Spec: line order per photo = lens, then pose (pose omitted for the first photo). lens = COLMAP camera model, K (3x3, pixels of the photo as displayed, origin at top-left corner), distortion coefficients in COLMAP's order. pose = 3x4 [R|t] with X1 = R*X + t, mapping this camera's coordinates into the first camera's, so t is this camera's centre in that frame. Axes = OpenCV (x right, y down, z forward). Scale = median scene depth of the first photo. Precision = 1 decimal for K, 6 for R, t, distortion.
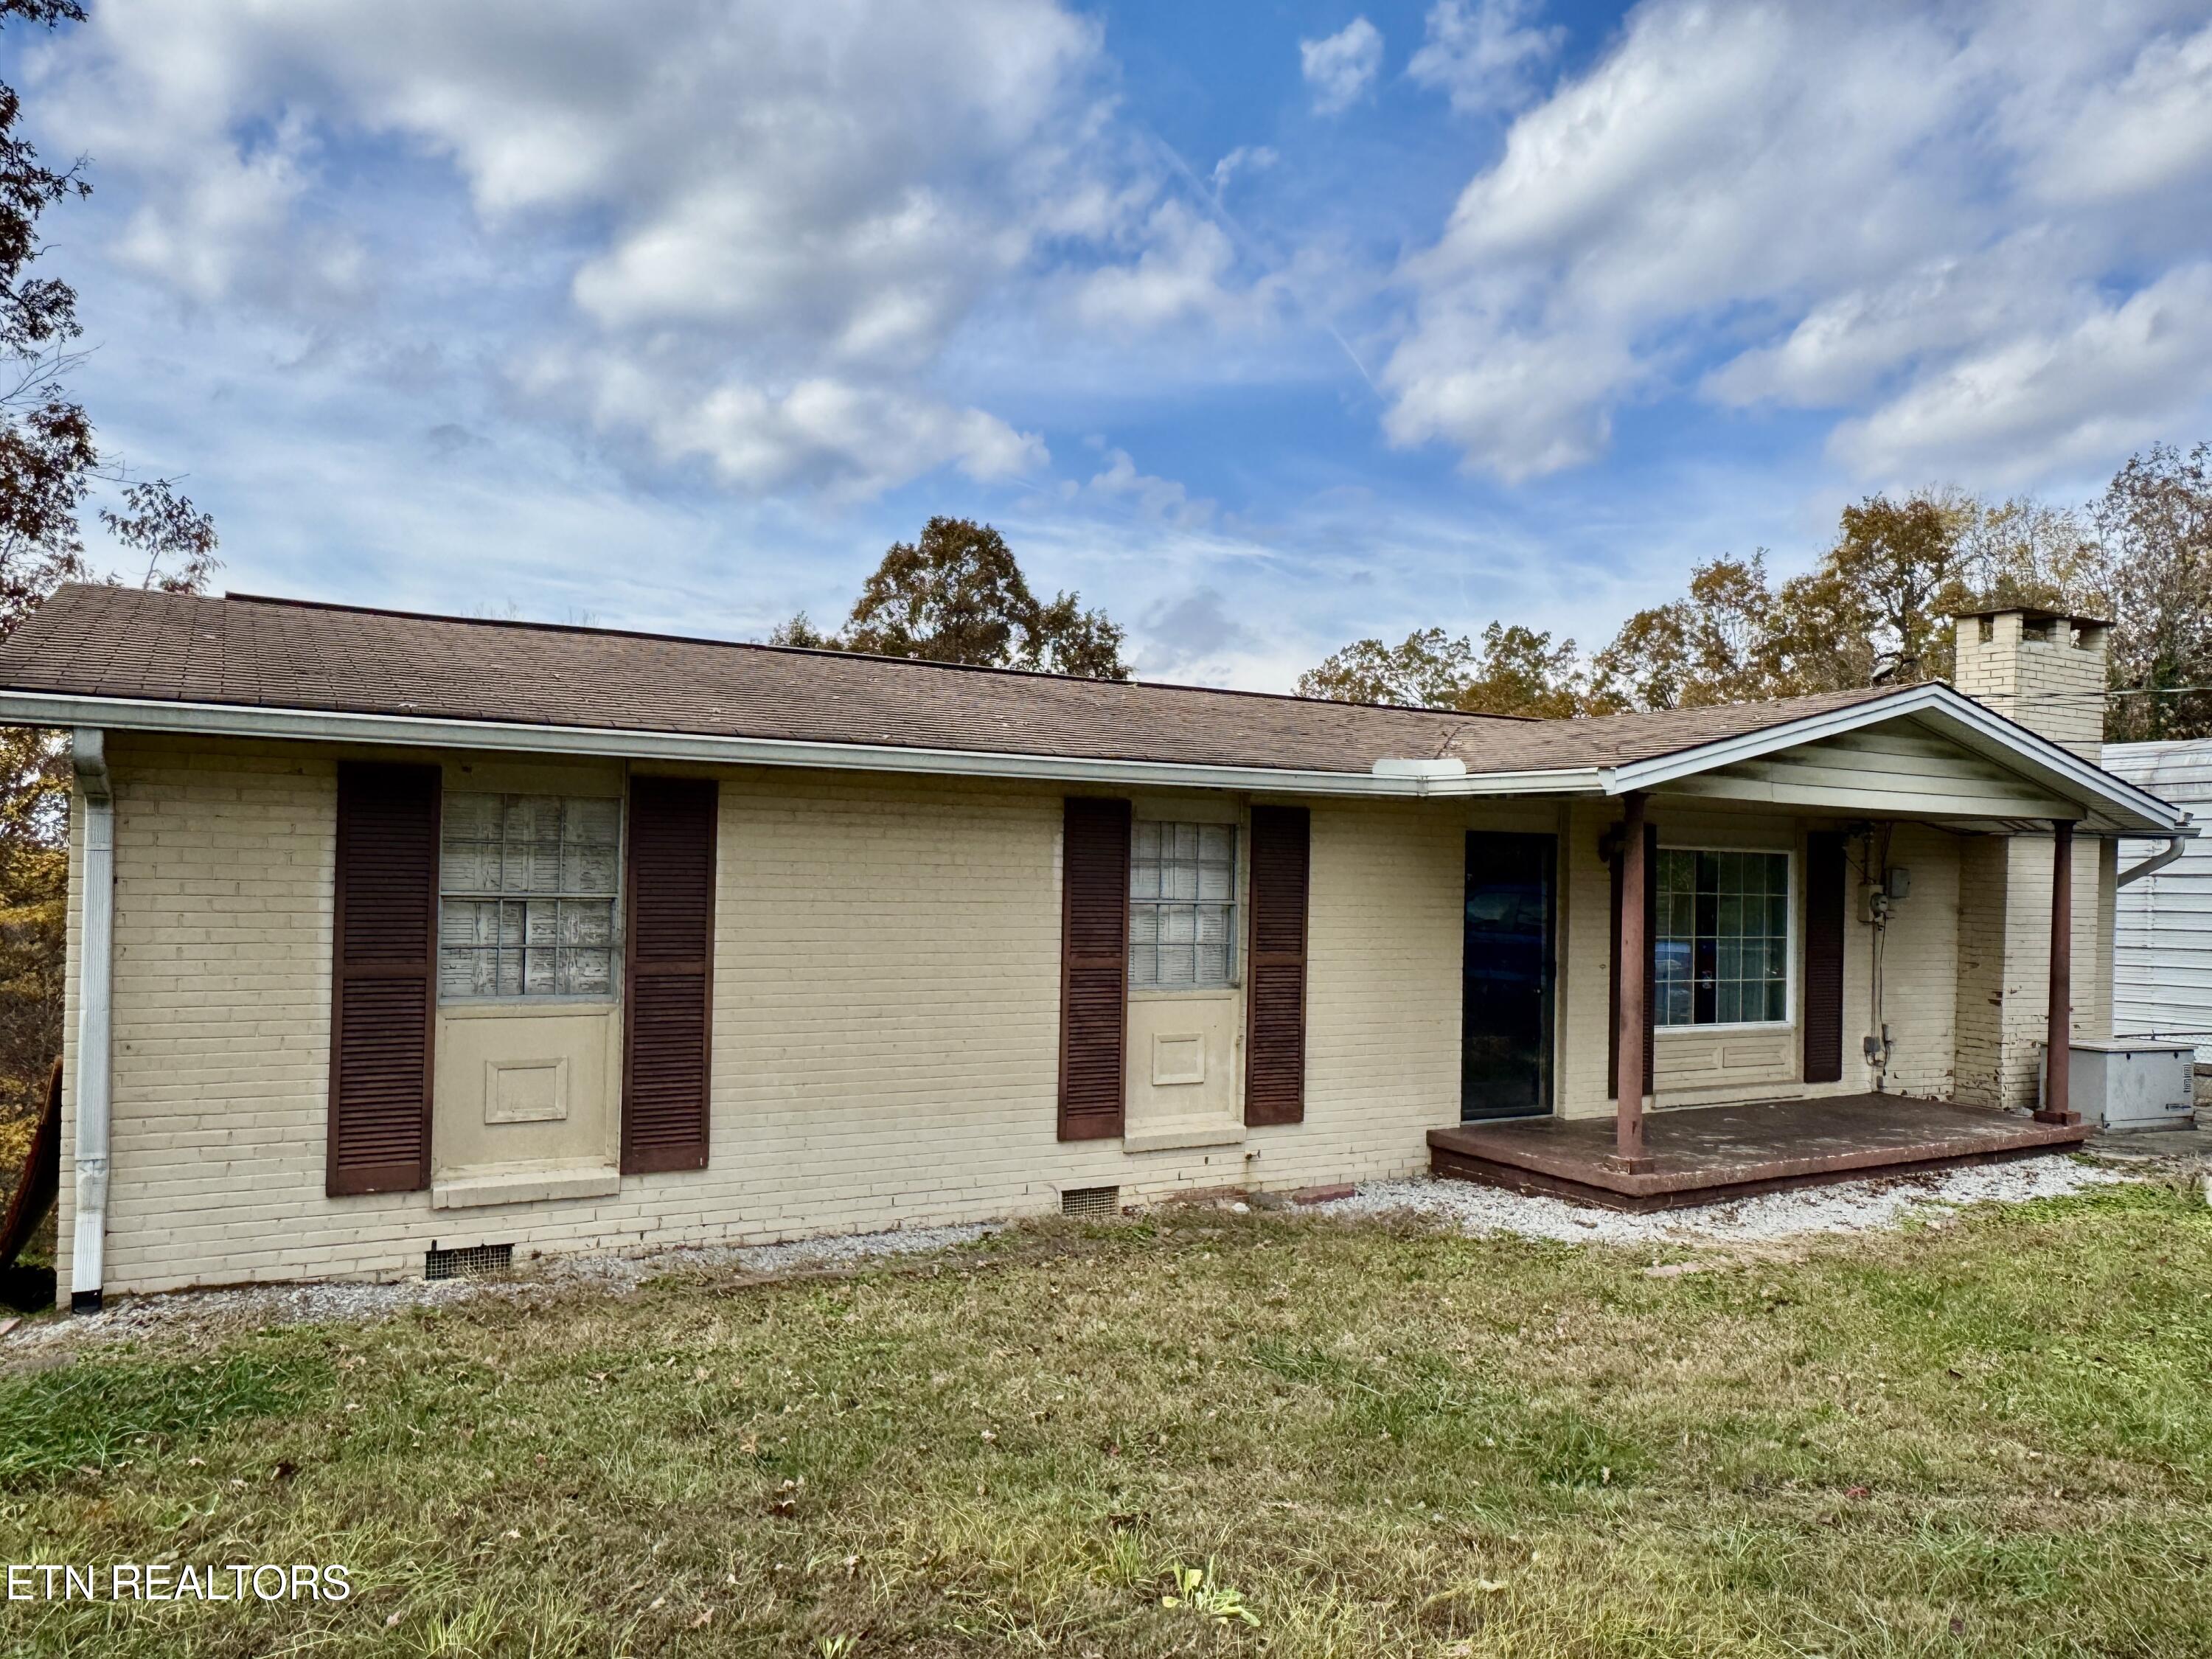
lens RADIAL K [[1536.8, 0, 1111.8], [0, 1536.8, 841.4], [0, 0, 1]] dist [-0.001927, -0.000387]
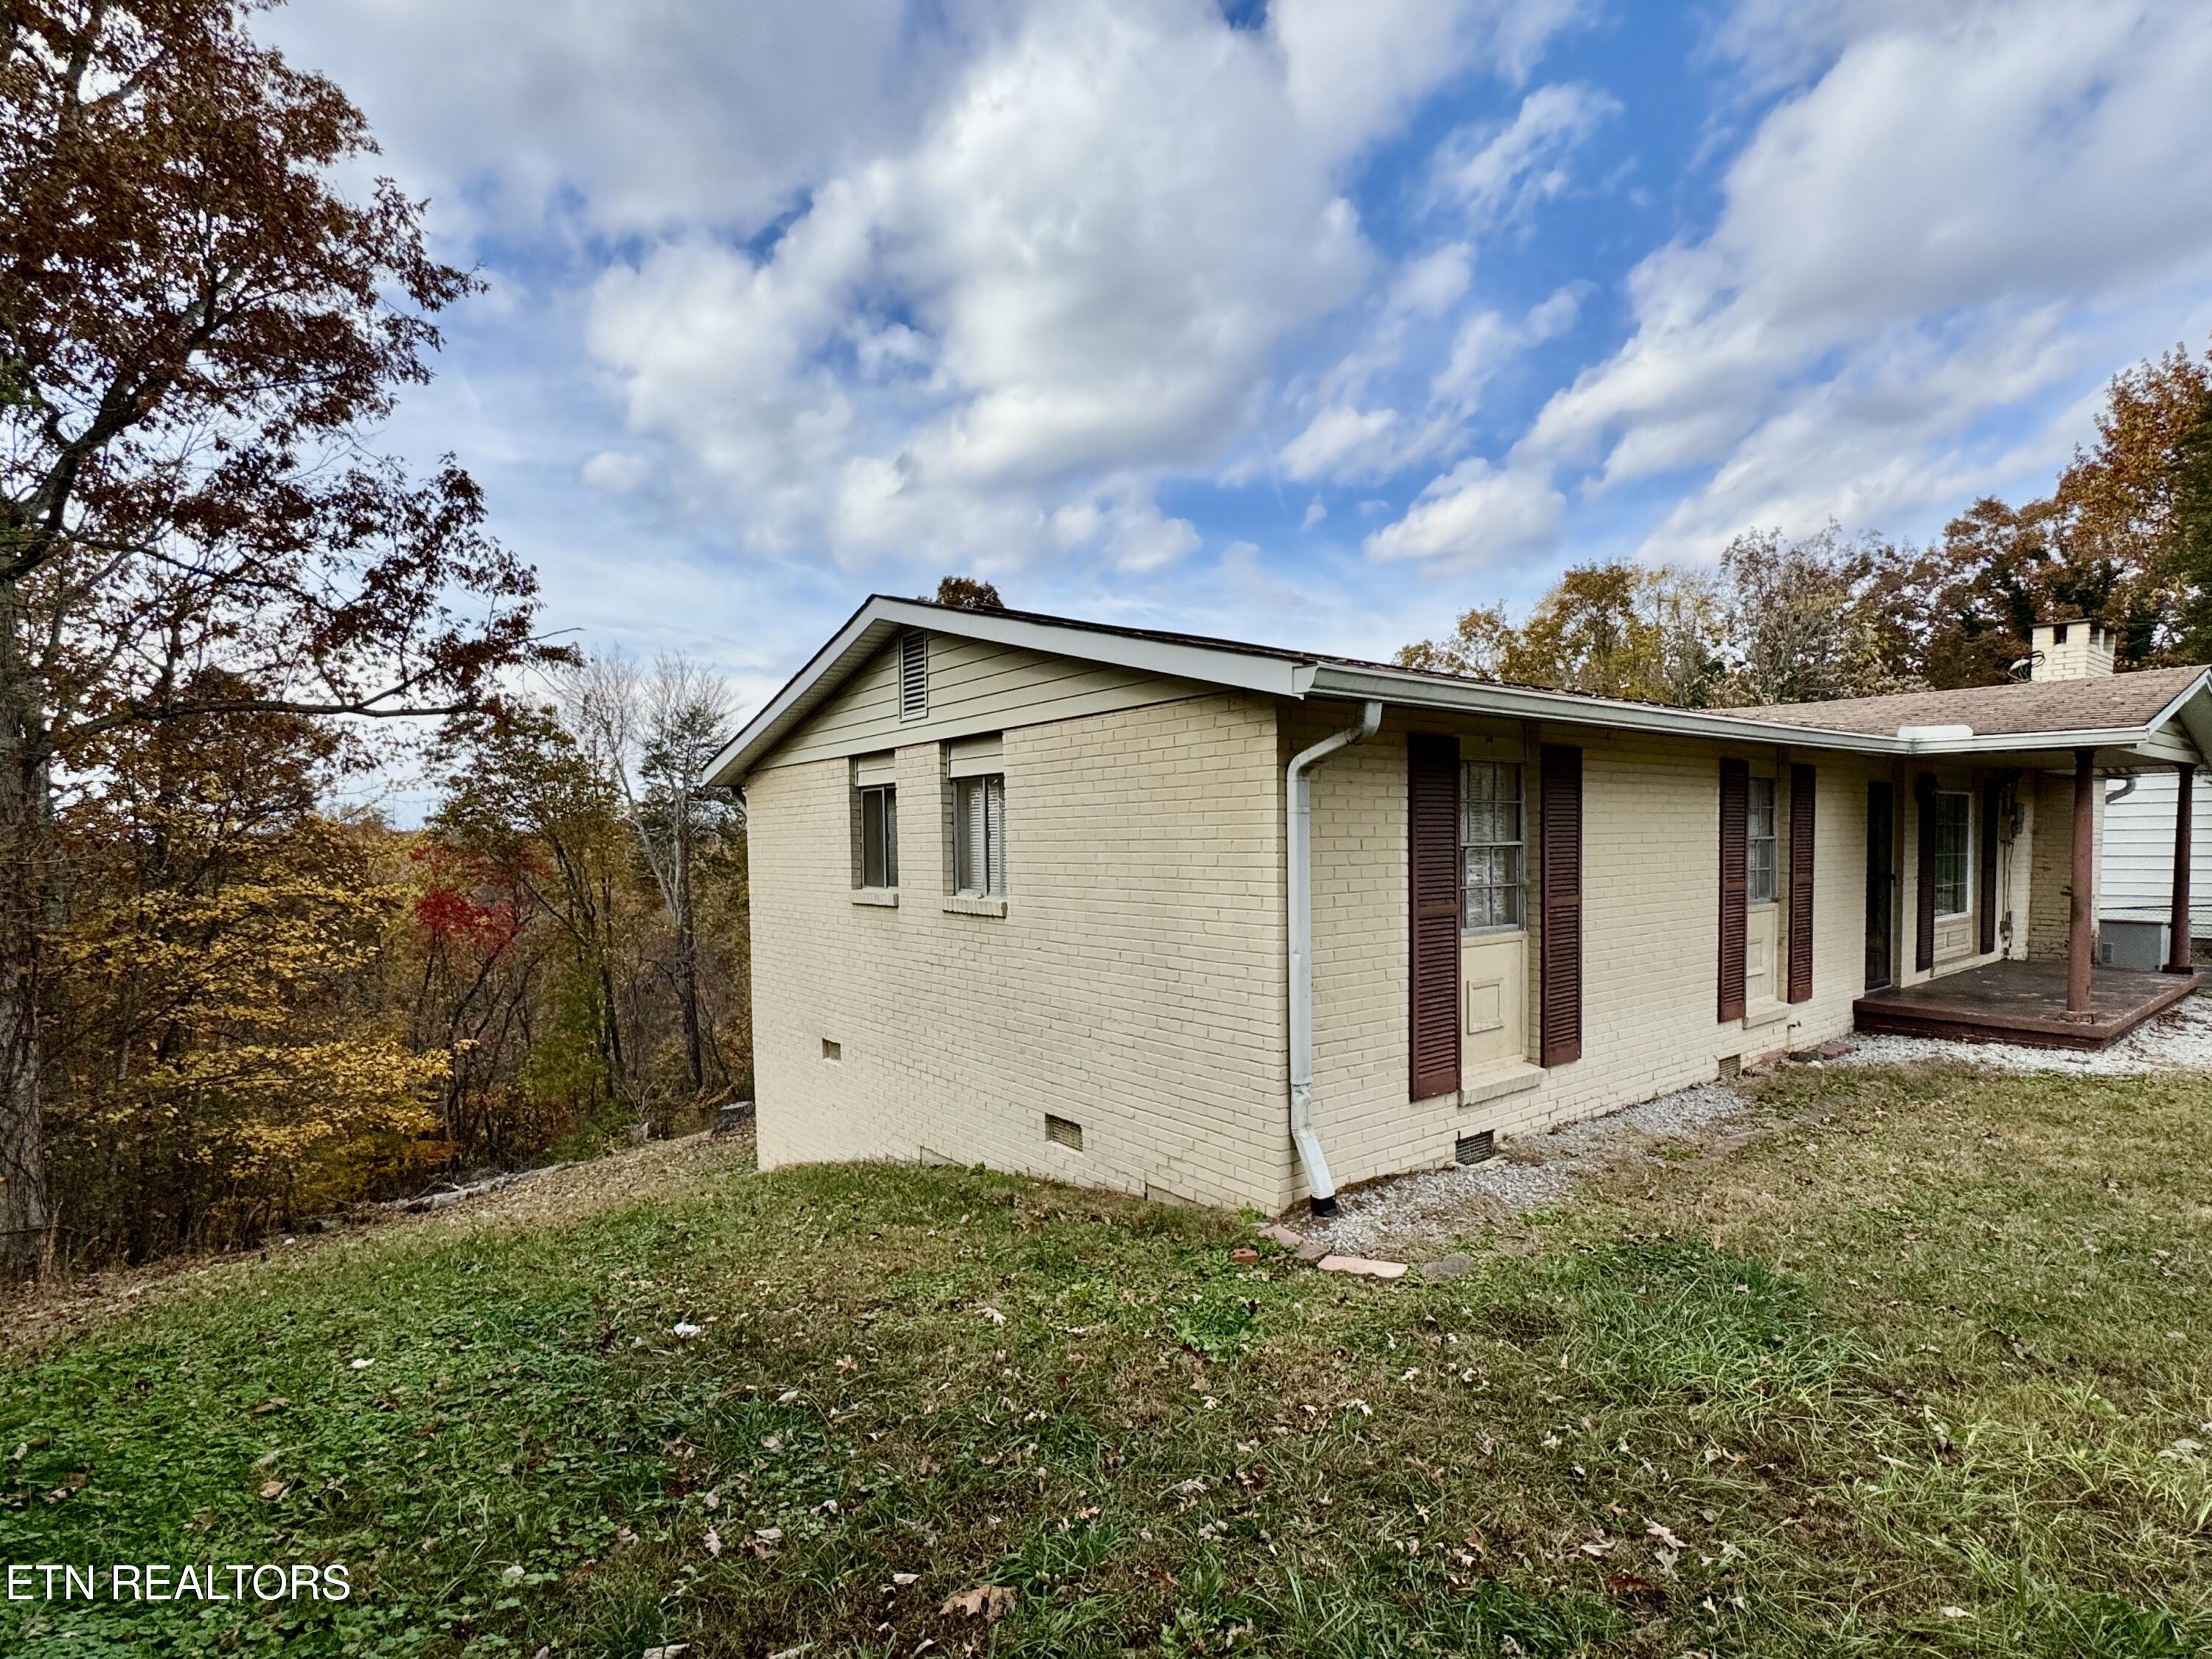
lens RADIAL K [[1068.0, 0, 1076.7], [0, 1068.0, 868.0], [0, 0, 1]] dist [-0.002297, -0.000492]
pose [[0.990853, -0.035384, 0.130222, -0.689146], [0.028696, 0.998188, 0.052885, -0.000243], [-0.131858, -0.048664, 0.990073, 0.178183]]
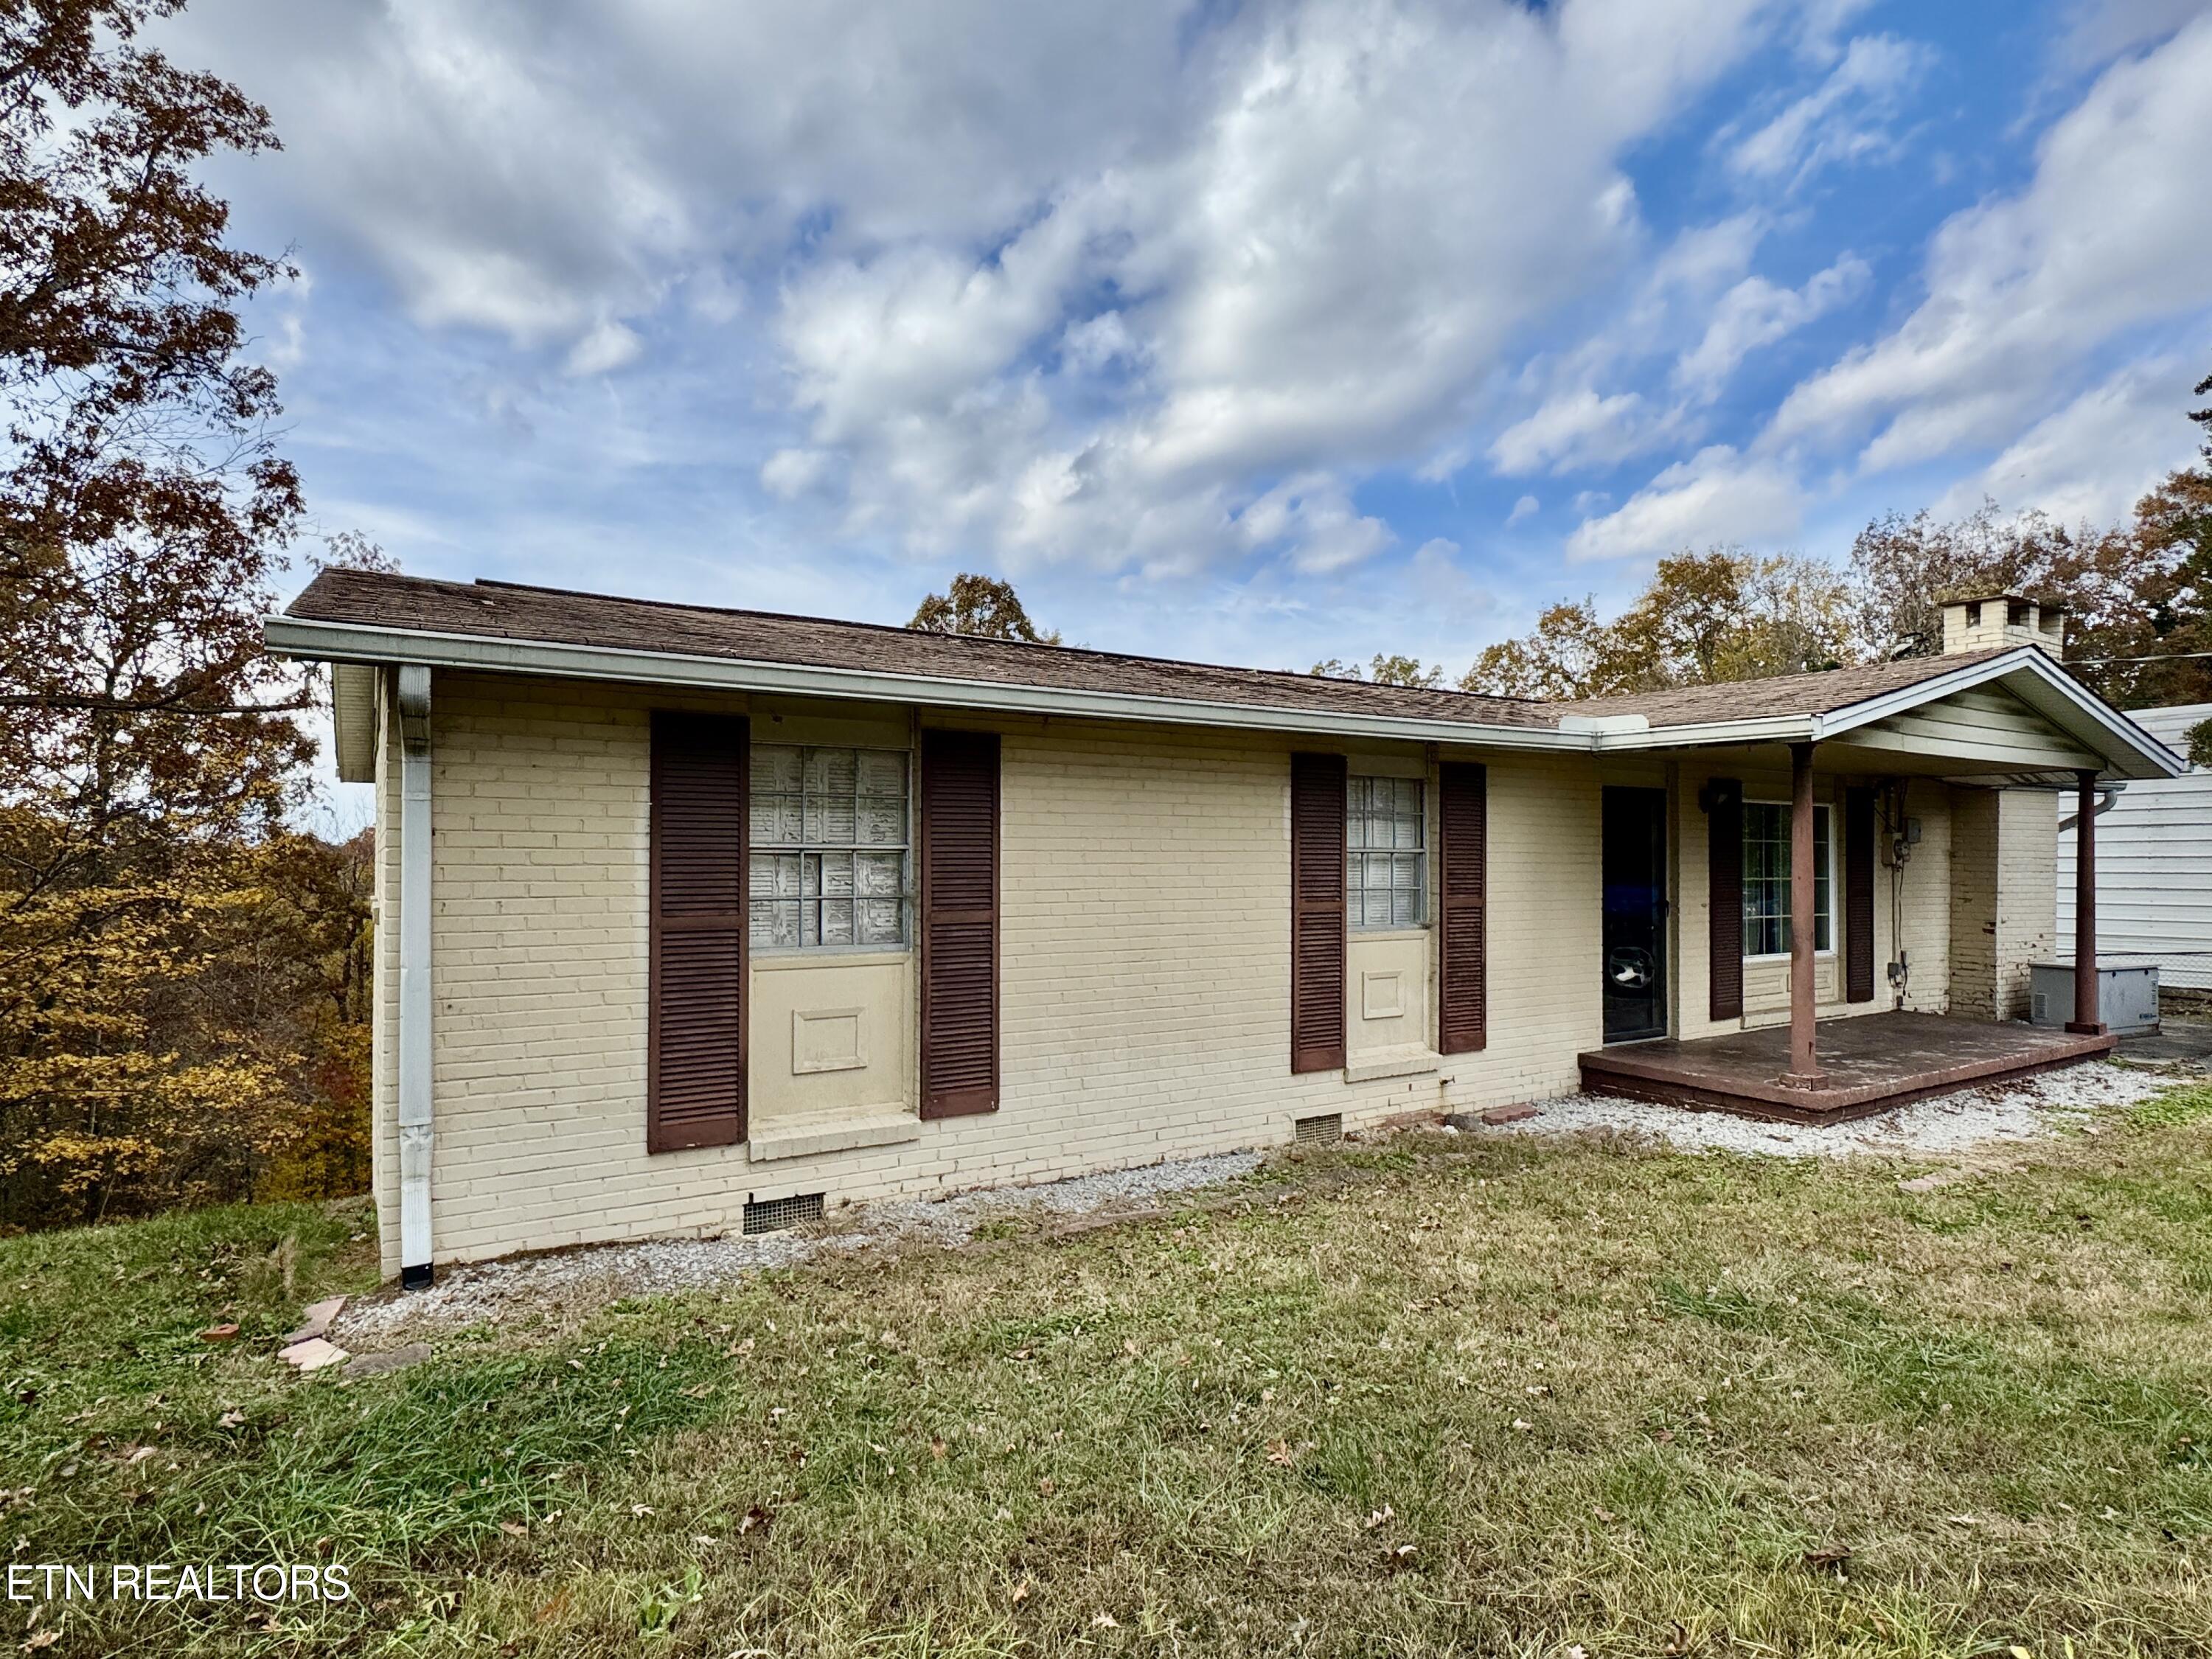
lens RADIAL K [[1155.9, 0, 1099.3], [0, 1155.9, 835.7], [0, 0, 1]] dist [-0.001167, -0.000282]
pose [[0.999187, -0.017255, 0.036430, -0.195562], [0.017146, 0.999848, 0.003301, 0.023962], [-0.036482, -0.002673, 0.999331, 0.198868]]
